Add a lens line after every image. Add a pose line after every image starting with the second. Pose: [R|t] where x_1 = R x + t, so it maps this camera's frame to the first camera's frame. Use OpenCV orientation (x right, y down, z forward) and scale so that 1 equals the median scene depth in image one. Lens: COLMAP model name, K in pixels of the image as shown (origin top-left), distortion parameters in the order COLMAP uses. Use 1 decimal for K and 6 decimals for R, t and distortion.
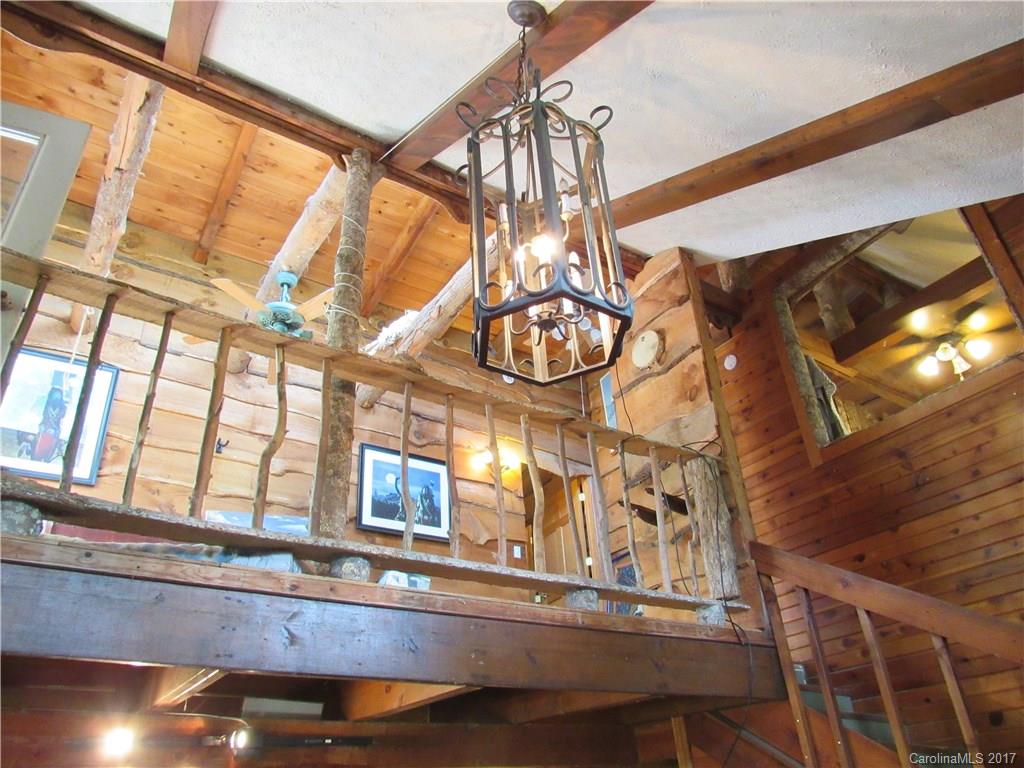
lens RADIAL K [[735.8, 0, 512.9], [0, 735.8, 383.3], [0, 0, 1]] dist [-0.027056, 0.007545]
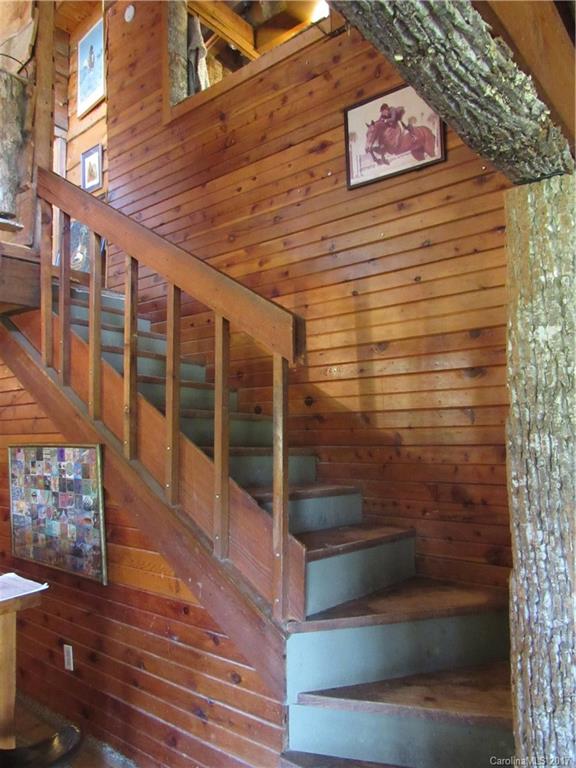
lens RADIAL K [[551.9, 0, 285.8], [0, 551.9, 382.6], [0, 0, 1]] dist [-0.027056, 0.007545]
pose [[0.955427, 0.056365, 0.289798, 0.482842], [-0.180432, 0.888428, 0.422065, 0.103439], [-0.233675, -0.455541, 0.858998, 0.117598]]
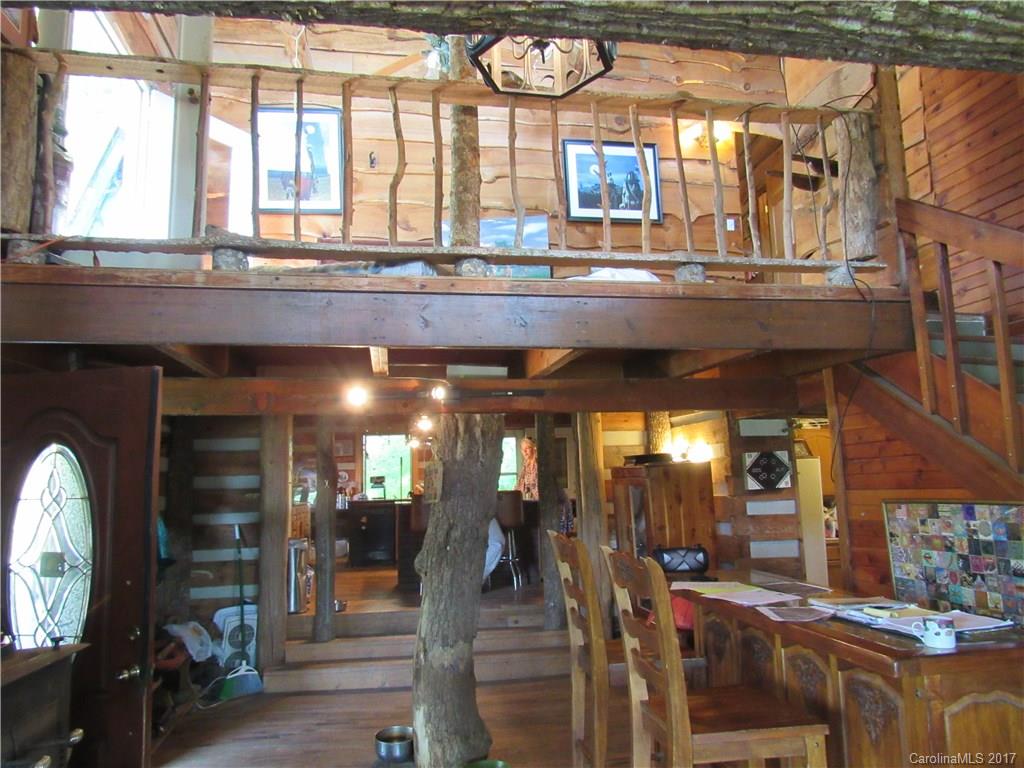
lens RADIAL K [[735.8, 0, 511.1], [0, 735.8, 385.6], [0, 0, 1]] dist [-0.027056, 0.007545]
pose [[0.915303, -0.022972, -0.402109, 0.256977], [0.190087, 0.904826, 0.380994, -0.024911], [0.355087, -0.425161, 0.832557, -0.088424]]
